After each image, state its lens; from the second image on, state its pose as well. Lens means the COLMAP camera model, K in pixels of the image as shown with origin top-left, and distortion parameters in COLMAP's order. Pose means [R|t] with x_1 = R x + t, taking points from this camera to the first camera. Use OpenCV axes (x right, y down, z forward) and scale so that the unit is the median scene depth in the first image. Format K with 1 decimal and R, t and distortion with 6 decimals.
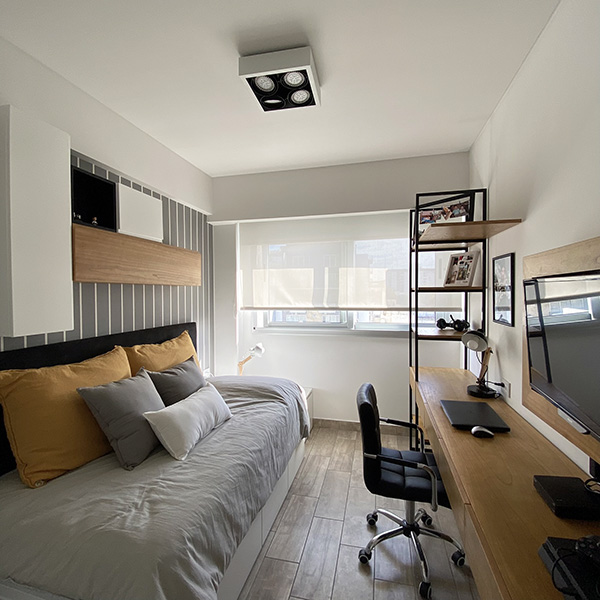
lens RADIAL K [[321.7, 0, 300.3], [0, 321.7, 300.4], [0, 0, 1]] dist [0.021925, -0.021191]
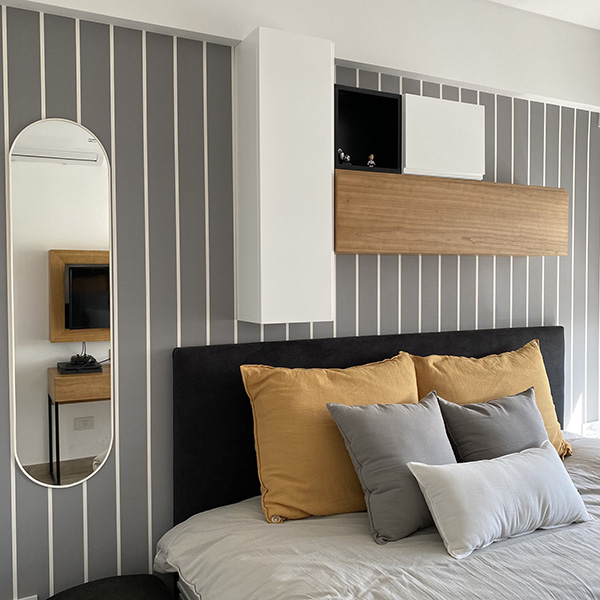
lens RADIAL K [[610.0, 0, 304.7], [0, 610.0, 297.5], [0, 0, 1]] dist [0.008193, 0.000000]
pose [[0.664643, 0.025076, -0.746740, 0.201775], [-0.016957, 0.999685, 0.018478, 0.014793], [0.746968, 0.000381, 0.664860, 0.066958]]
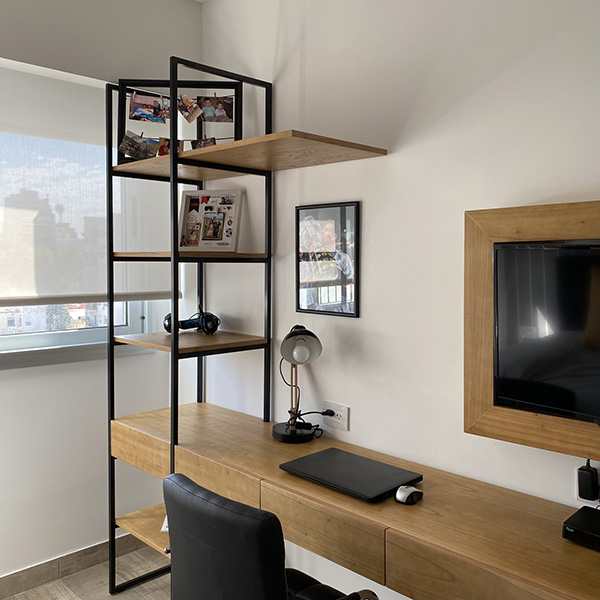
lens RADIAL K [[610.0, 0, 301.3], [0, 610.0, 294.7], [0, 0, 1]] dist [0.008193, 0.000000]
pose [[0.531409, -0.036746, 0.846318, -0.390590], [0.012993, 0.999295, 0.035229, -0.007870], [-0.847016, -0.007725, 0.531512, 0.437961]]
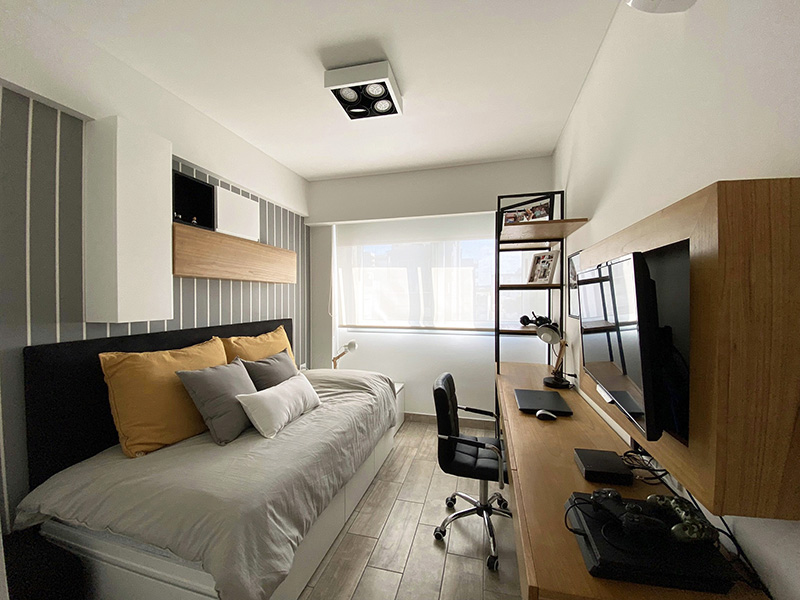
lens RADIAL K [[321.6, 0, 398.1], [0, 321.6, 301.6], [0, 0, 1]] dist [0.008820, -0.003053]
pose [[0.999753, 0.004934, -0.021647, 0.070939], [-0.005109, 0.999955, -0.008043, 0.031353], [0.021606, 0.008152, 0.999733, -0.067299]]
